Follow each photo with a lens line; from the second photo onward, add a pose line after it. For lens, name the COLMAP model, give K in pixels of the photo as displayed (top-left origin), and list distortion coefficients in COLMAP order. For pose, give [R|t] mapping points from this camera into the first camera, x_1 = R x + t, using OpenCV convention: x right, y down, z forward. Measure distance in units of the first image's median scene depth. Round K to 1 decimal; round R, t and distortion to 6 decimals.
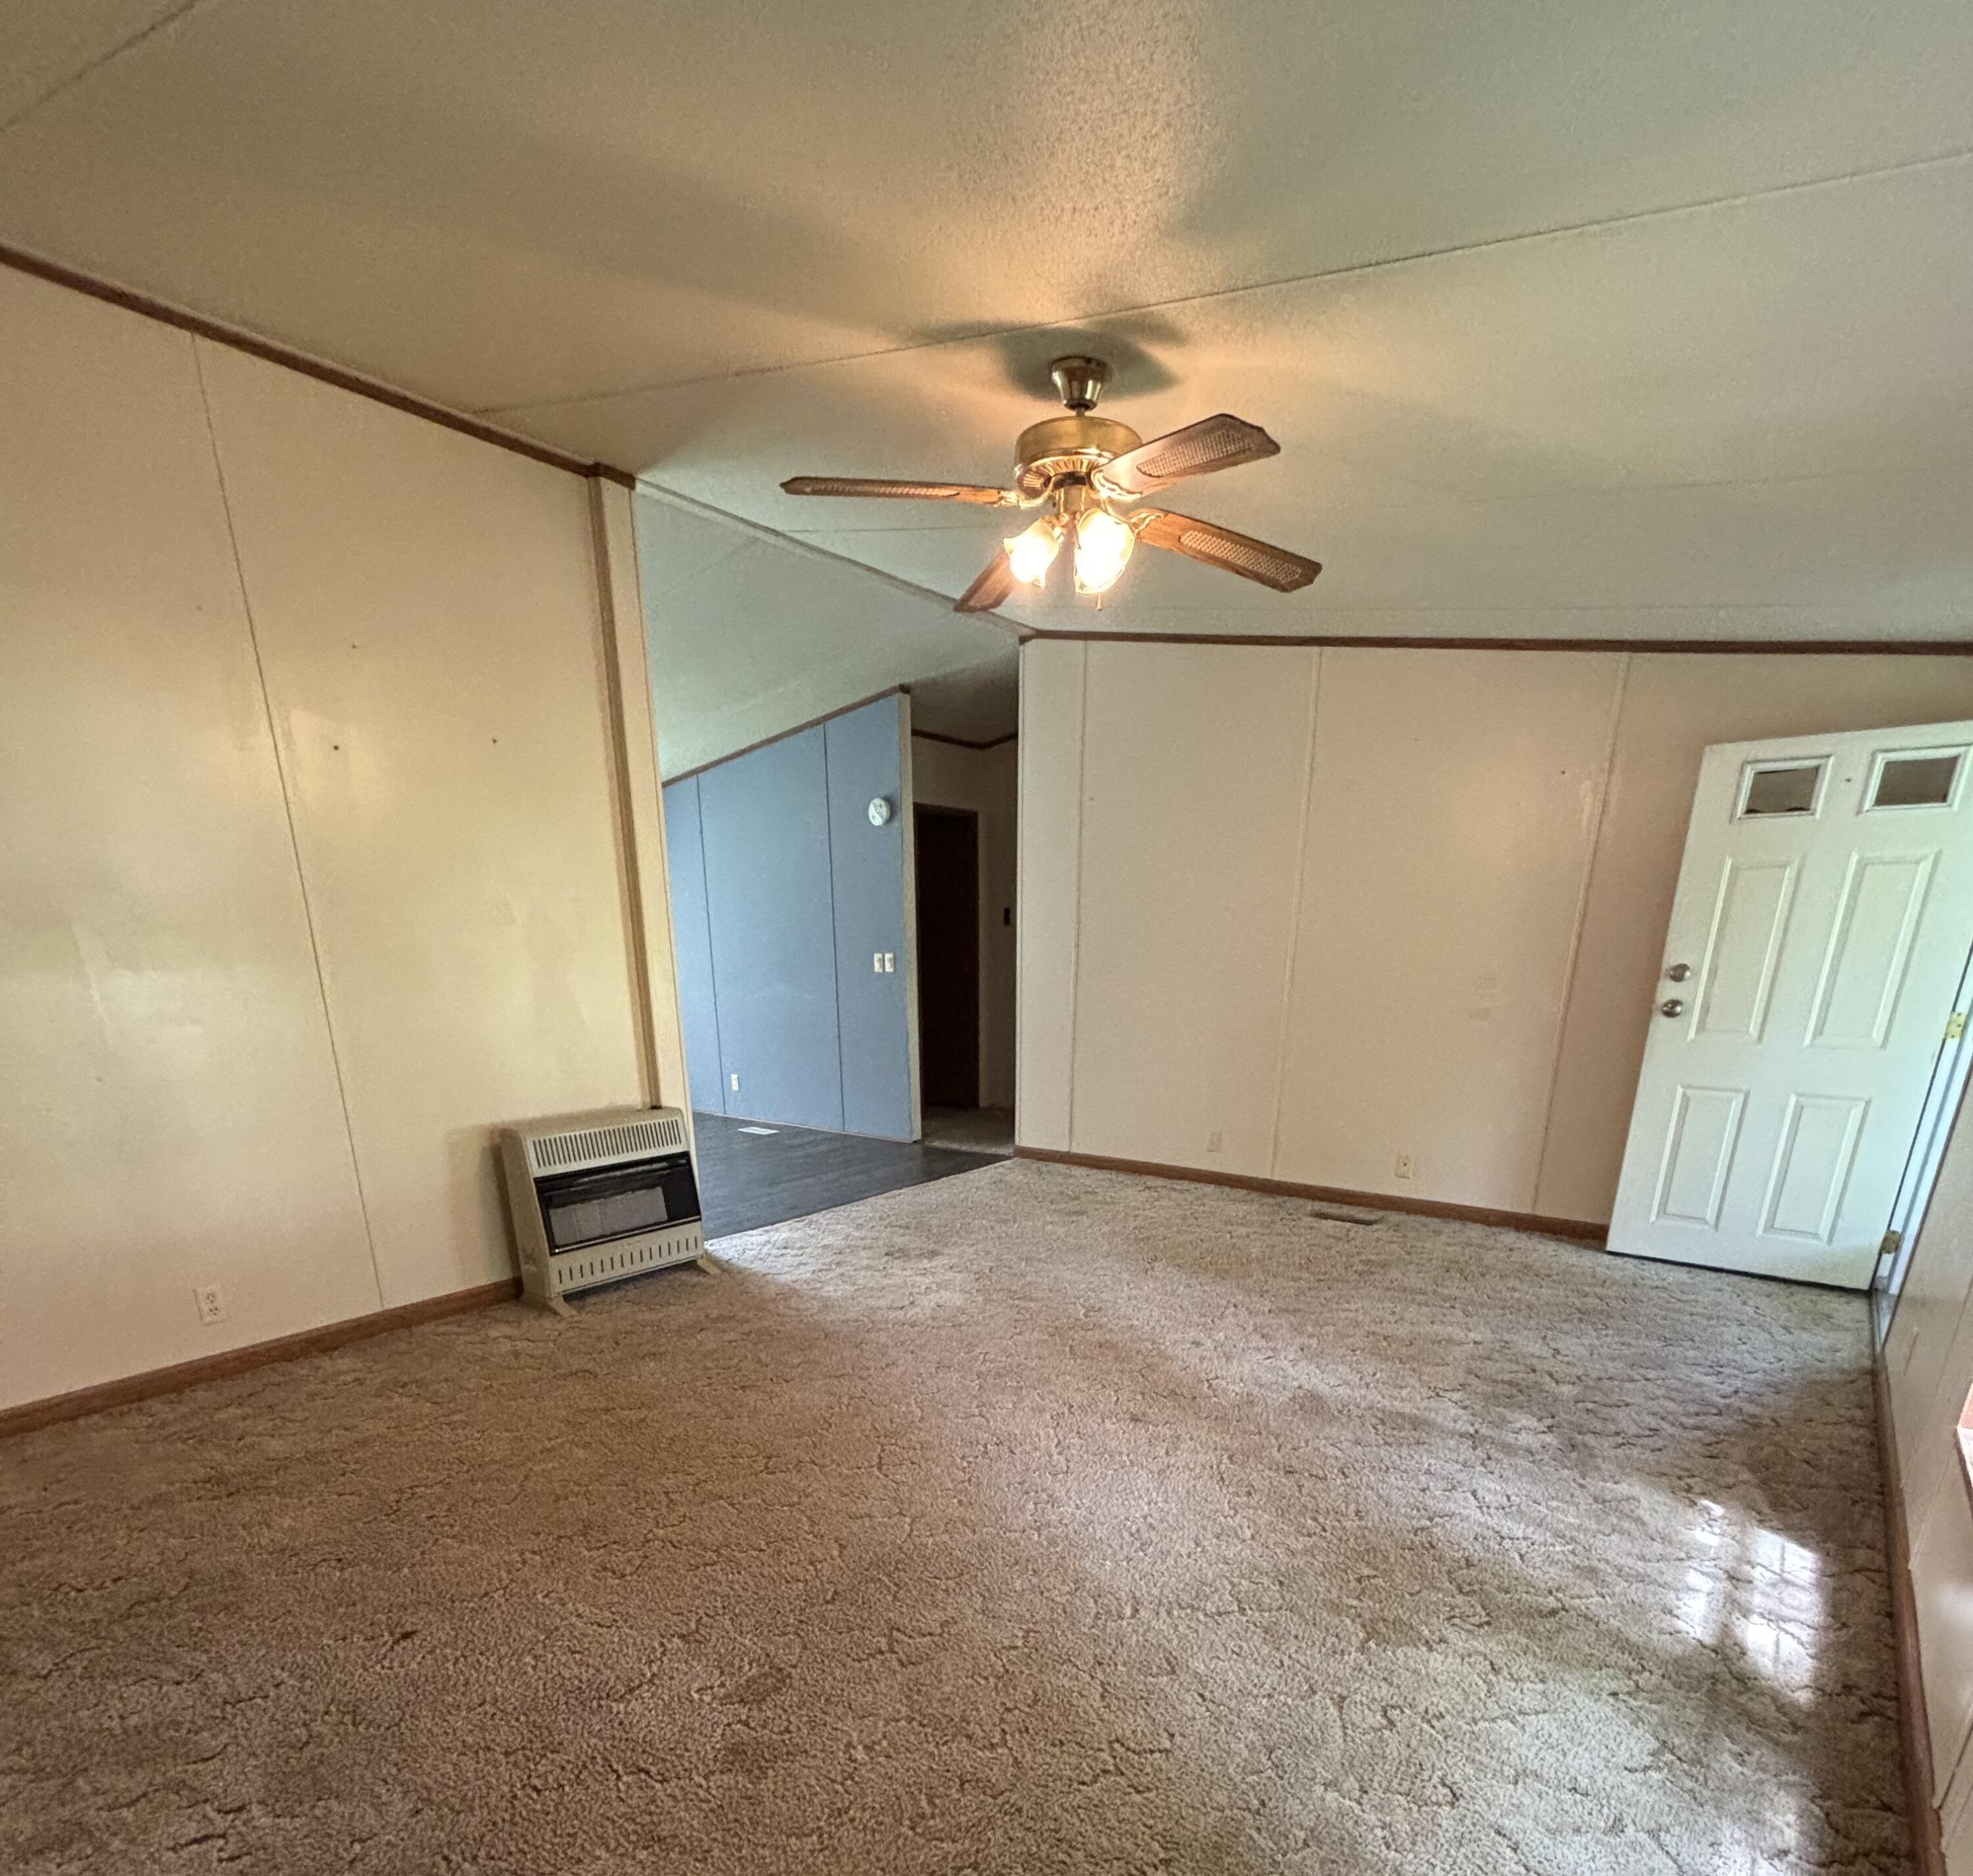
lens RADIAL K [[1160.9, 0, 986.5], [0, 1160.9, 938.0], [0, 0, 1]] dist [-0.000891, 0.000416]
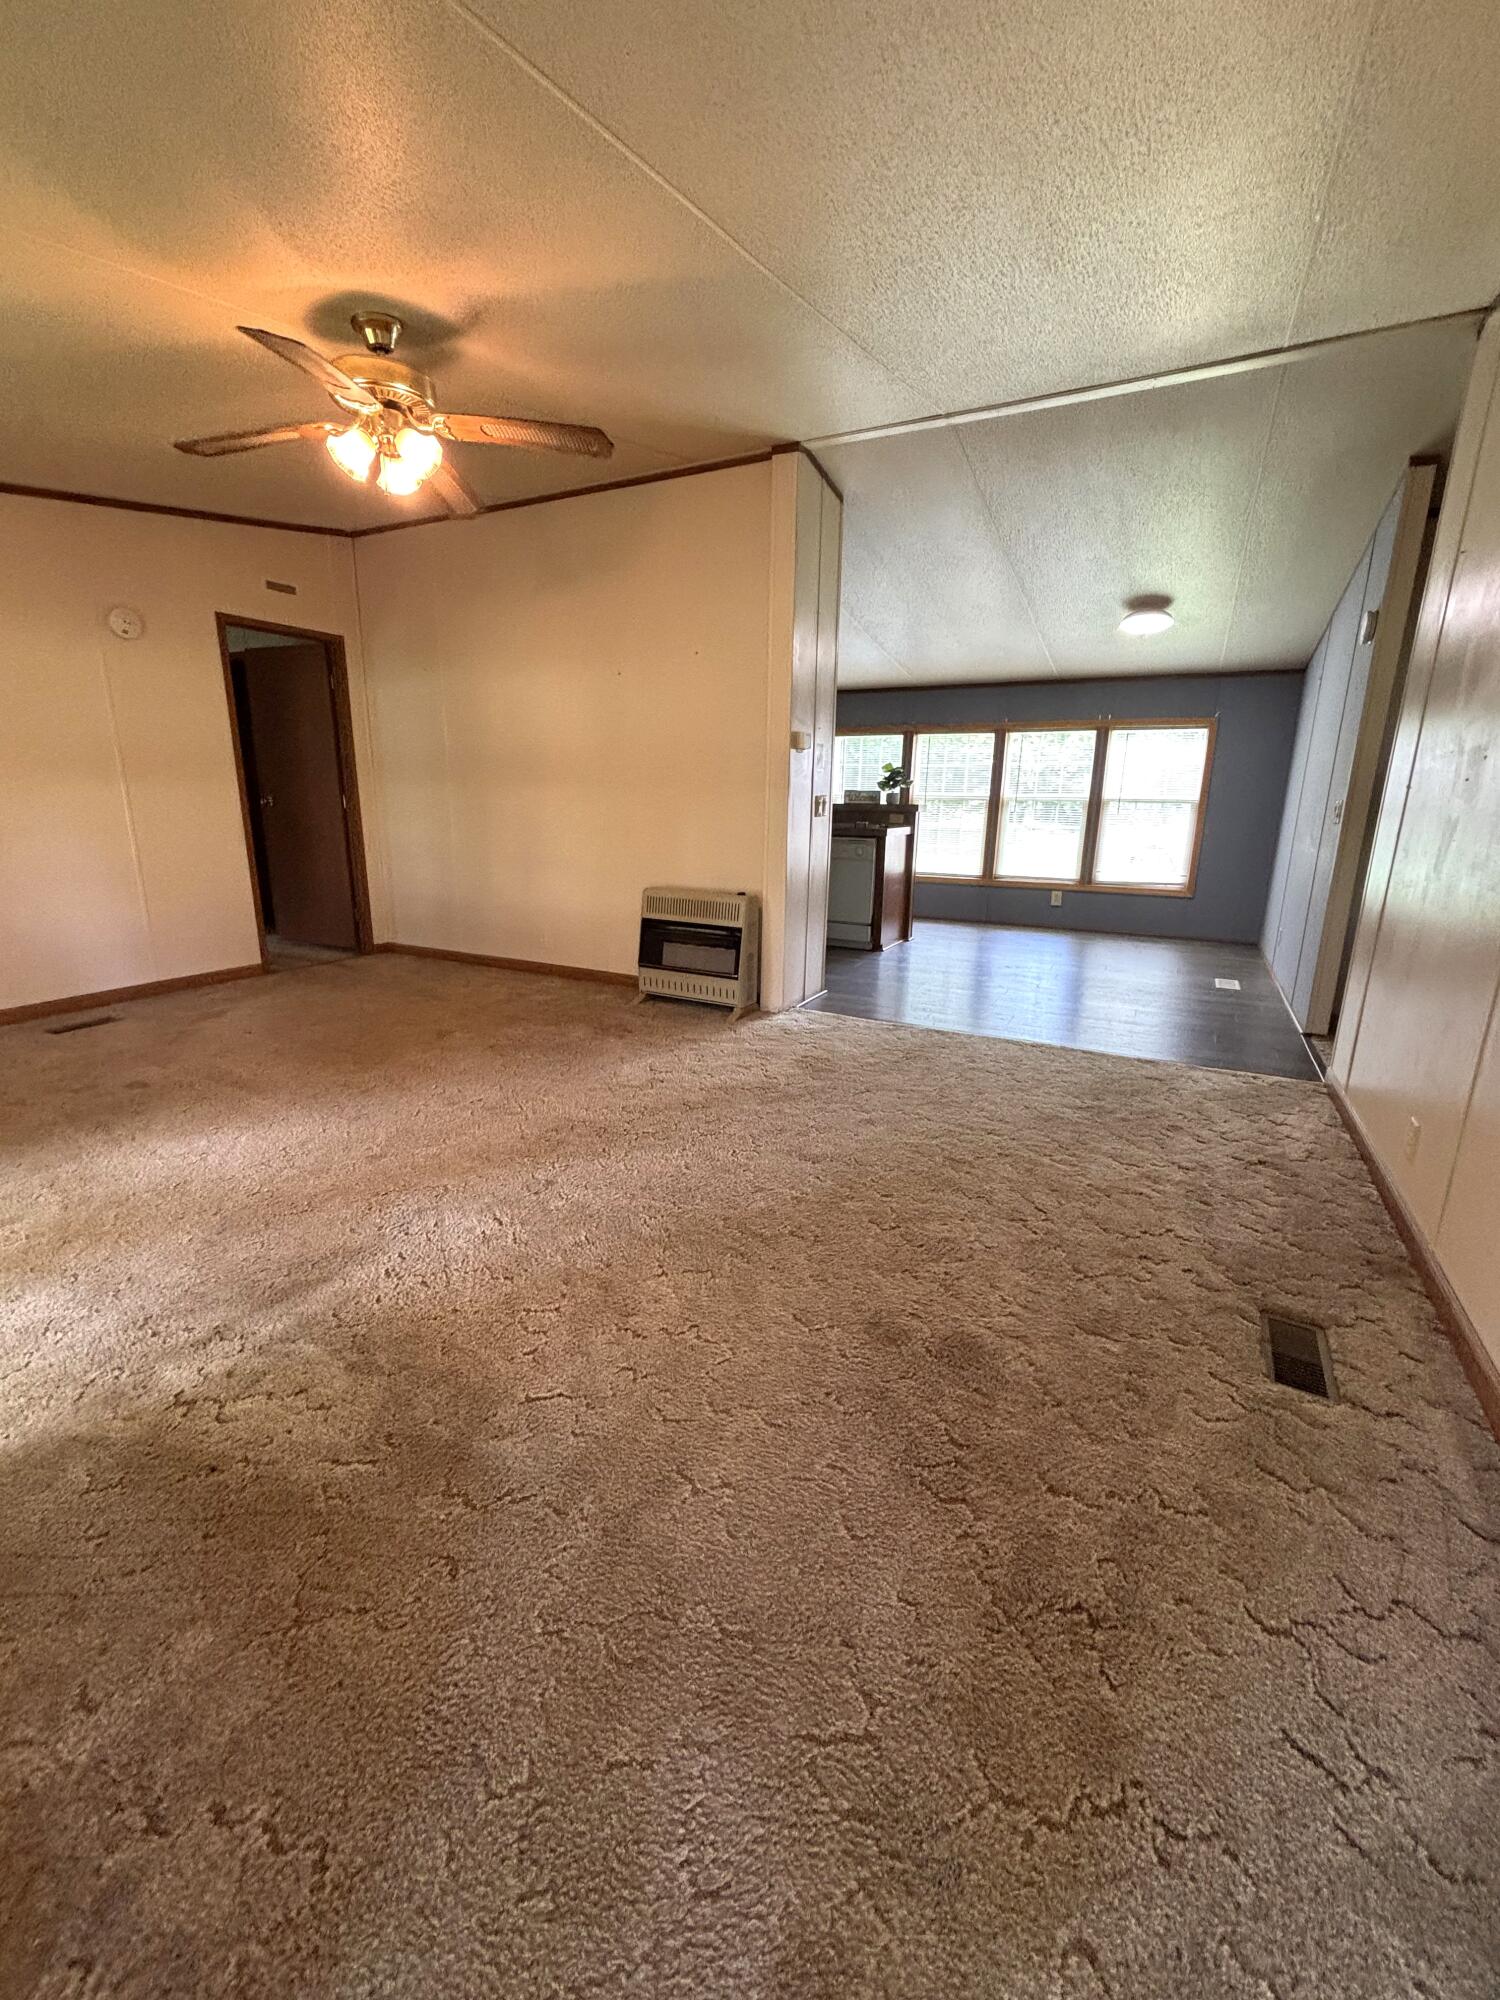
lens RADIAL K [[814.9, 0, 750.0], [0, 814.9, 1000.0], [0, 0, 1]] dist [-0.000165, -0.000019]
pose [[0.145052, 0.246937, -0.958114, 0.735247], [-0.012216, 0.968728, 0.247823, 0.035406], [0.989349, -0.024243, 0.143532, 0.974421]]
